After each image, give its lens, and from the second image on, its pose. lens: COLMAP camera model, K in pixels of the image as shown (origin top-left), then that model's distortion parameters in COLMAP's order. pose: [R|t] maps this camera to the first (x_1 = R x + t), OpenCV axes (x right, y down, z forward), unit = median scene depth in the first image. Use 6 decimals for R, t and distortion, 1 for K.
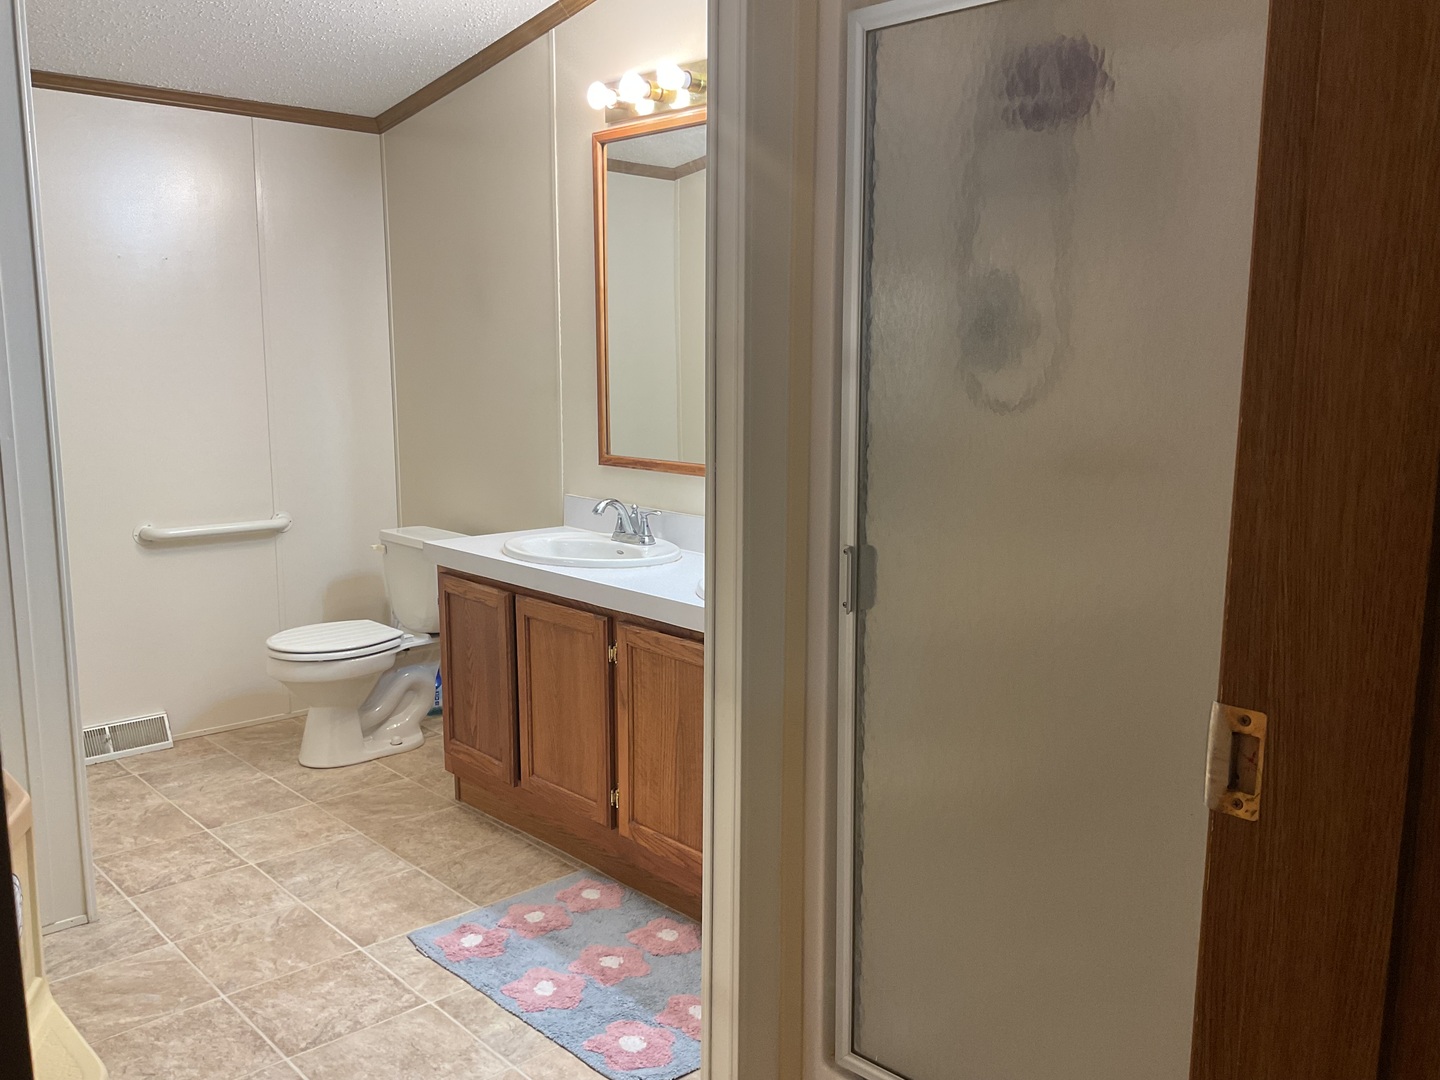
lens RADIAL K [[1196.7, 0, 720.3], [0, 1196.7, 541.0], [0, 0, 1]] dist [0.012243, -0.050195]
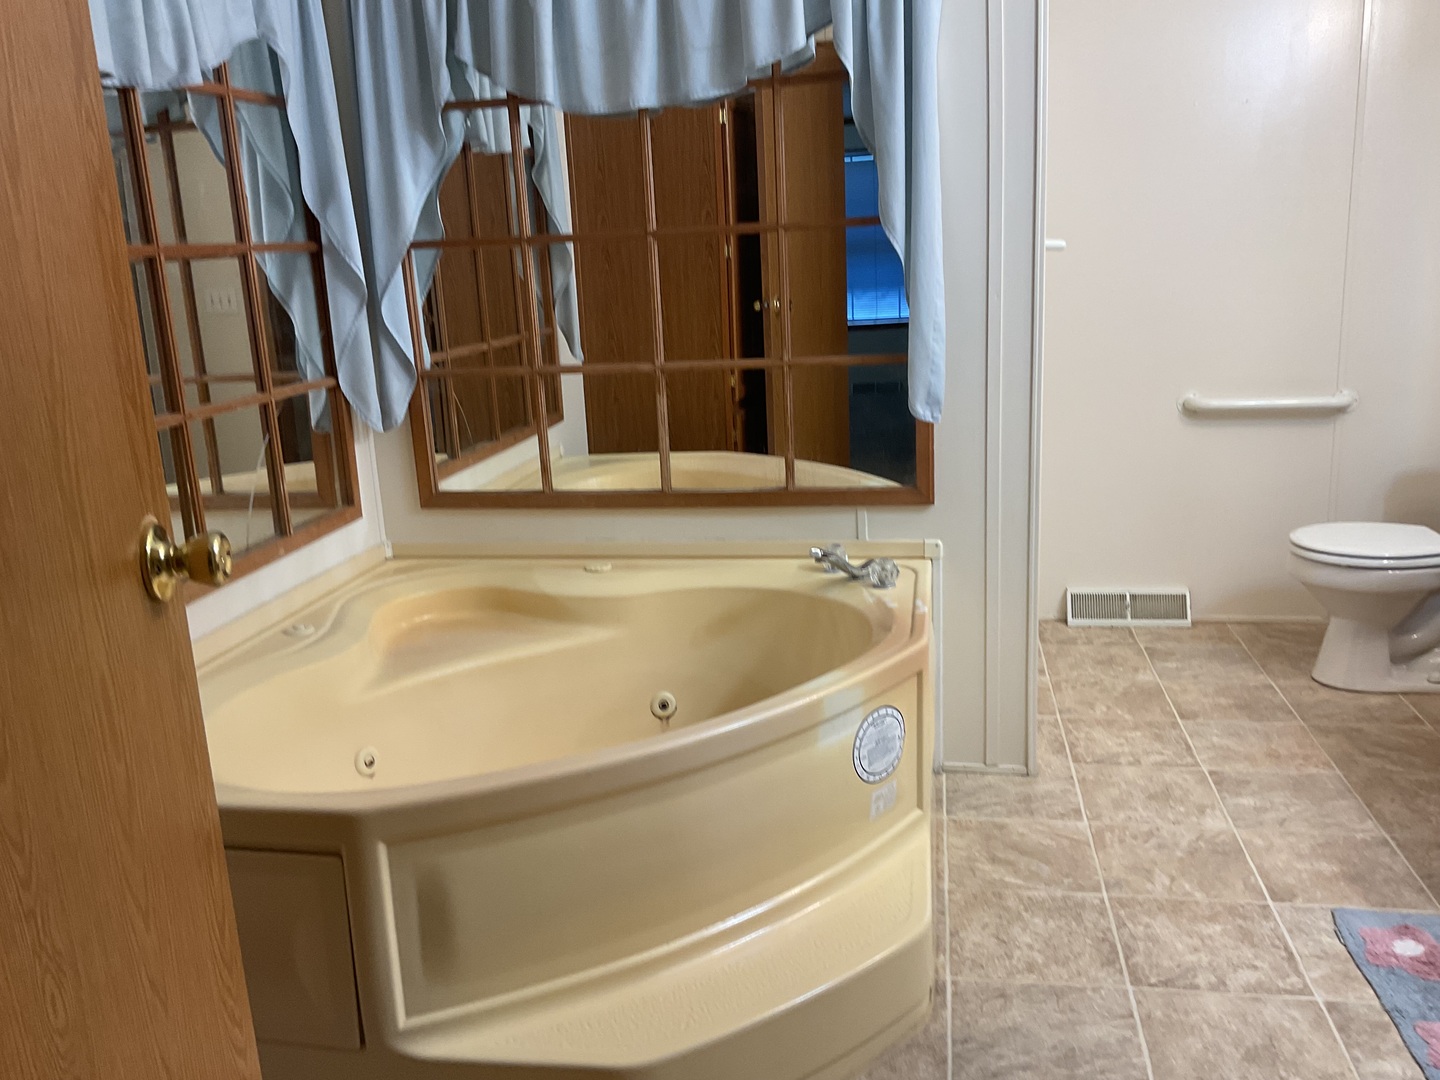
lens RADIAL K [[1196.7, 0, 724.0], [0, 1196.7, 541.0], [0, 0, 1]] dist [0.012243, -0.050195]
pose [[0.596796, 0.158266, -0.786630, 0.094238], [-0.075781, 0.987090, 0.141104, -0.005719], [0.798806, -0.024599, 0.601085, 0.173737]]
